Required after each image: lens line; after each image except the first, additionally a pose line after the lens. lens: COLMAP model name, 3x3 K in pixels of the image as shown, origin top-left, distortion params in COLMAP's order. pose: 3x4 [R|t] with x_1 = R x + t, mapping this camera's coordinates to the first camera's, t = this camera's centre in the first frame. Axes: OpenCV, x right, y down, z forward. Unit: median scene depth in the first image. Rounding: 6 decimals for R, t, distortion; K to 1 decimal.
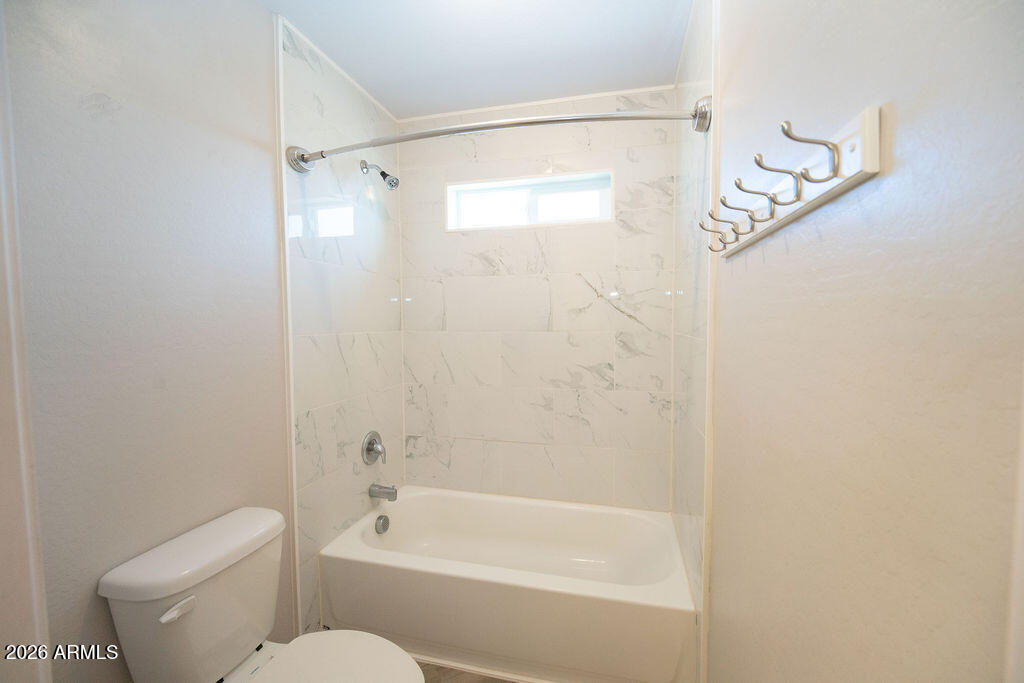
lens RADIAL K [[426.3, 0, 507.2], [0, 426.3, 338.1], [0, 0, 1]] dist [0.000956, -0.009997]
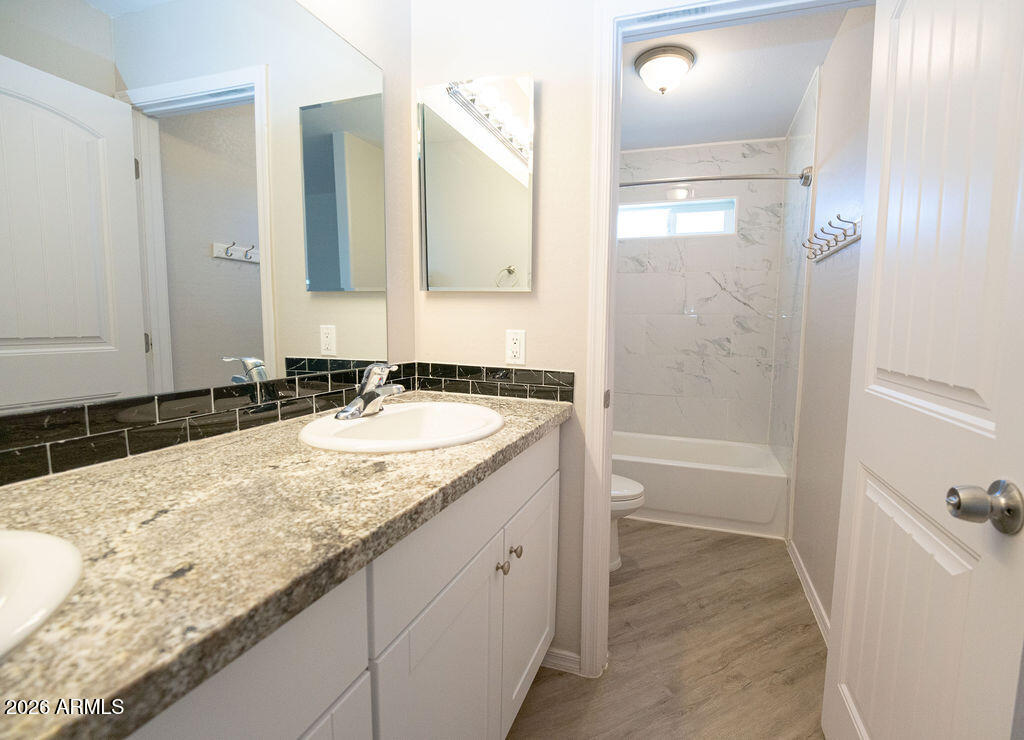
lens RADIAL K [[460.2, 0, 547.4], [0, 460.2, 366.7], [0, 0, 1]] dist [0.000970, -0.008617]
pose [[0.998148, 0.026112, -0.054948, -0.262879], [-0.023665, 0.998719, 0.044718, 0.100278], [0.056045, -0.043335, 0.997487, -0.534766]]
